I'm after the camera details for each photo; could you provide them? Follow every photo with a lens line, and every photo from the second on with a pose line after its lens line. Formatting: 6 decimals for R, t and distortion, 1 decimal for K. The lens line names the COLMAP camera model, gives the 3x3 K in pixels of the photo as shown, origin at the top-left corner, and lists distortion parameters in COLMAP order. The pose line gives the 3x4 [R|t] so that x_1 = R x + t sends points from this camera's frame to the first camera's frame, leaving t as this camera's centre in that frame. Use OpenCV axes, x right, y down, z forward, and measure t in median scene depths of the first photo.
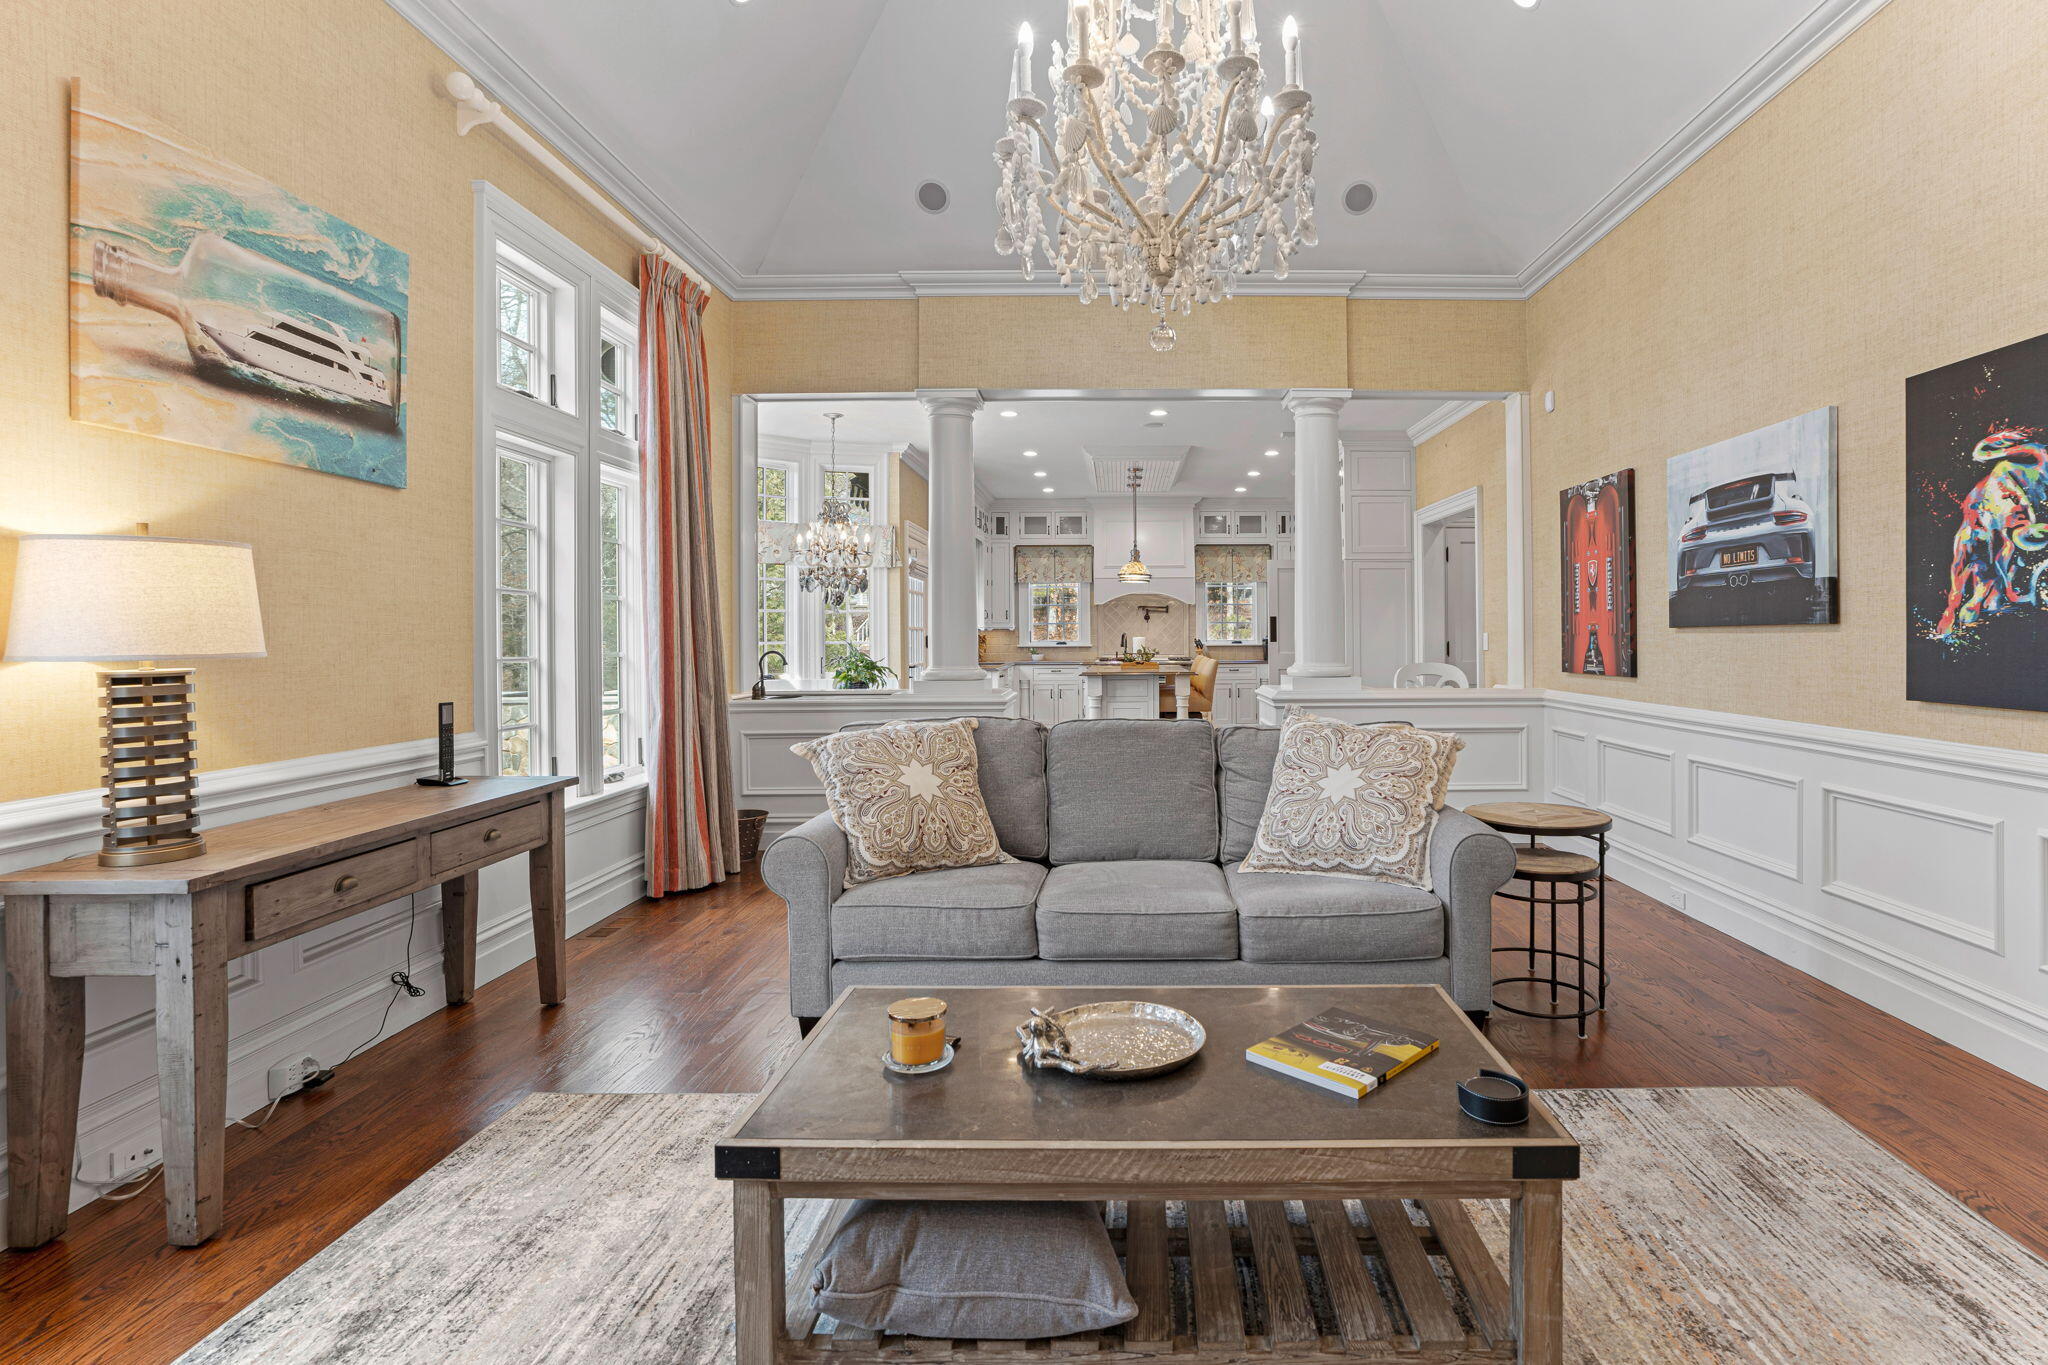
lens RADIAL K [[1002.8, 0, 1048.7], [0, 1002.8, 636.9], [0, 0, 1]] dist [0.001148, 0.000510]
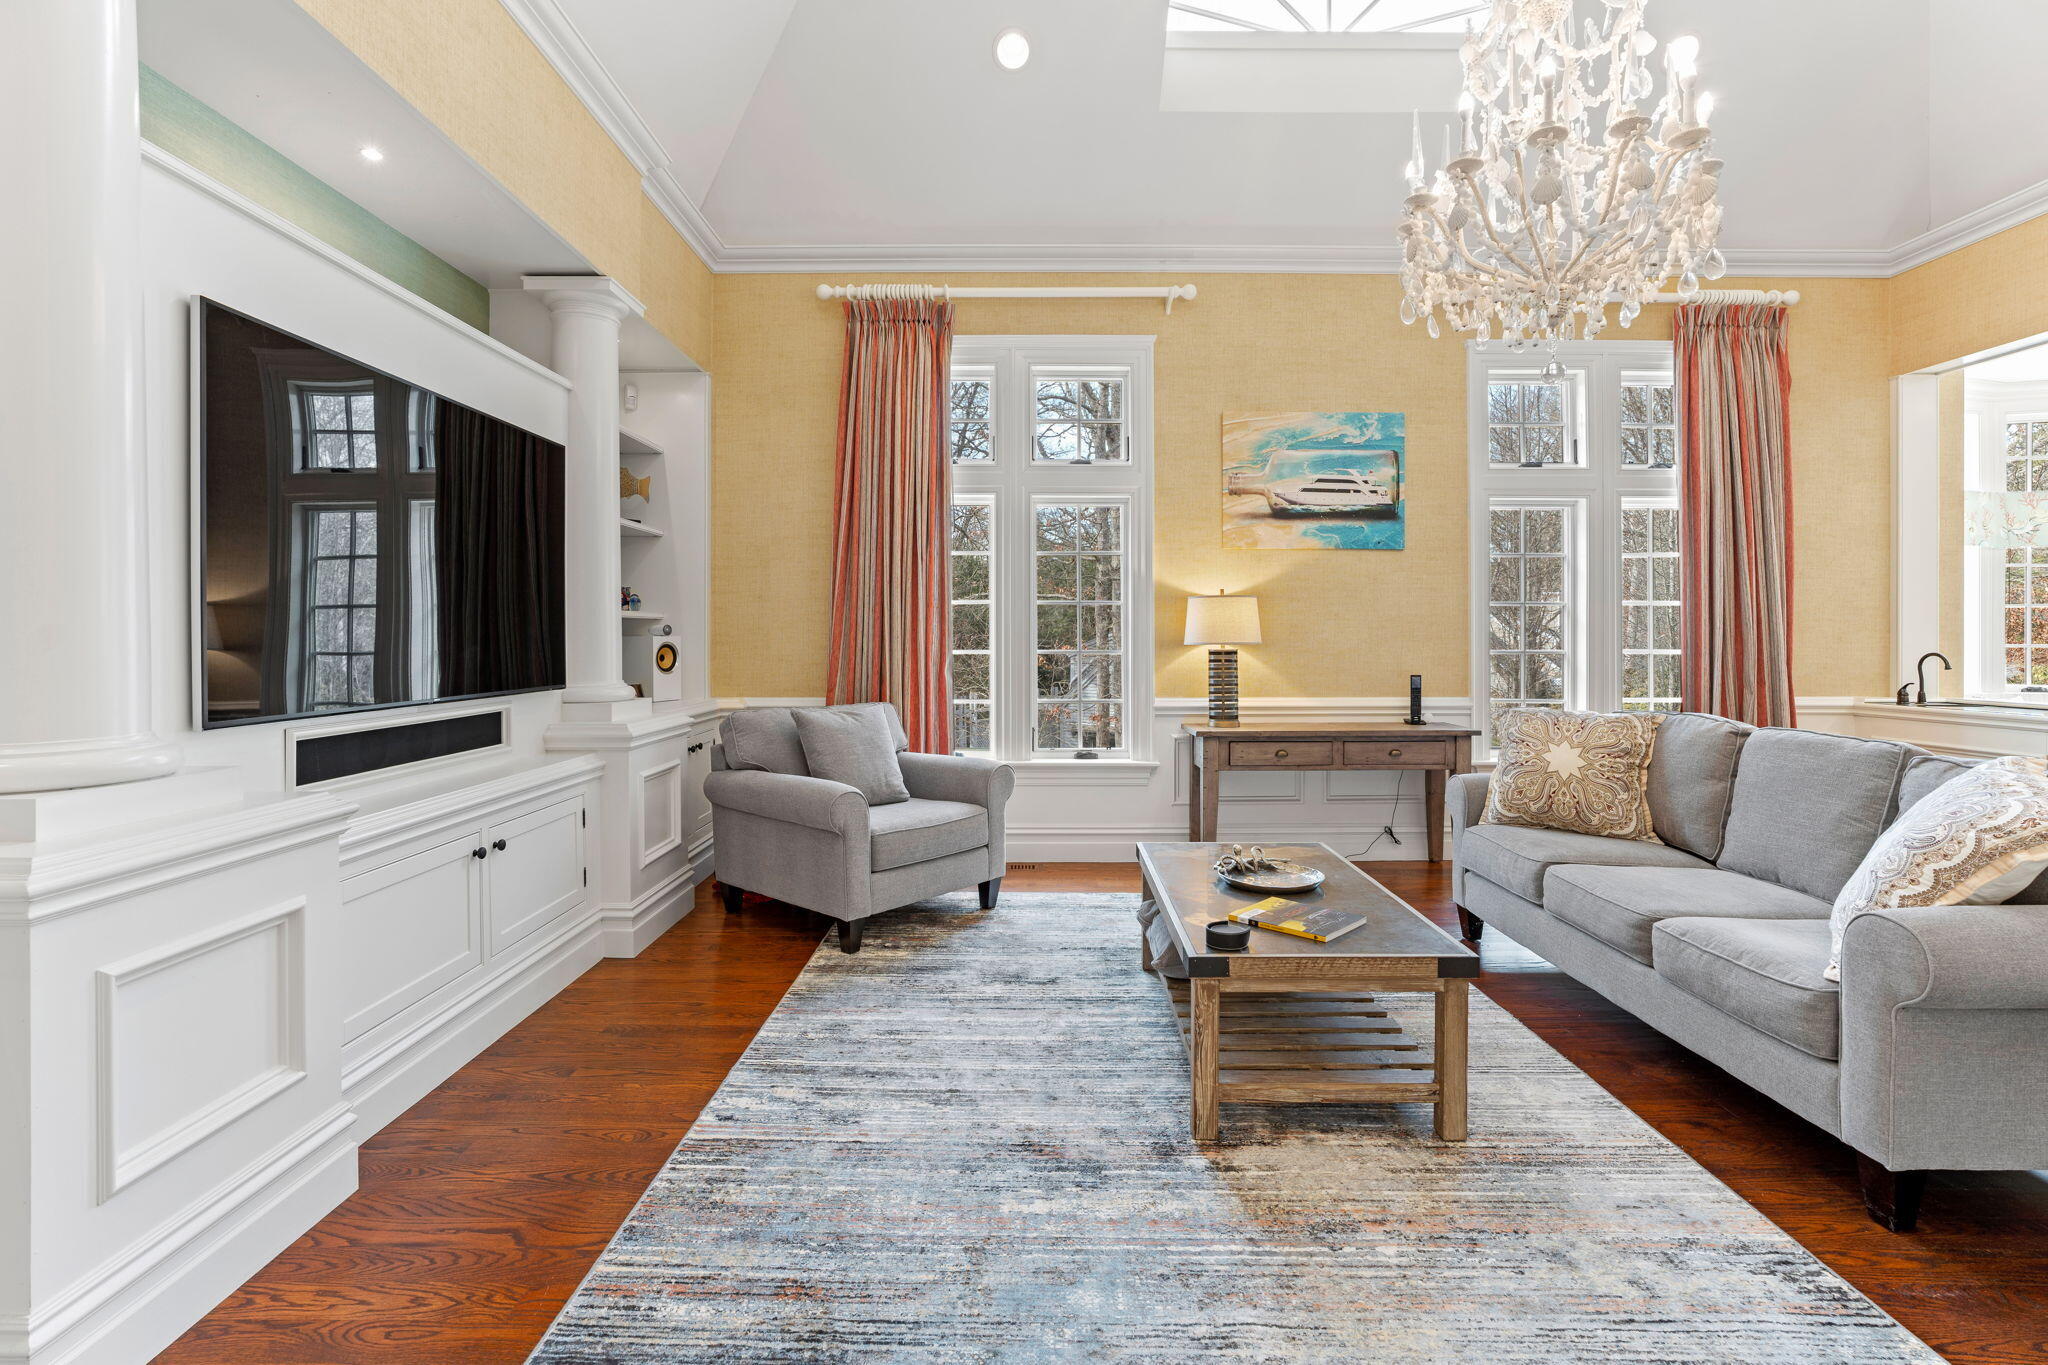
lens RADIAL K [[1002.8, 0, 1048.7], [0, 1002.8, 636.9], [0, 0, 1]] dist [0.001148, 0.000510]
pose [[0.078681, 0.006923, -0.996876, 1.158809], [-0.001540, 0.999976, 0.006823, -0.010500], [0.996899, 0.000999, 0.078690, 0.298070]]
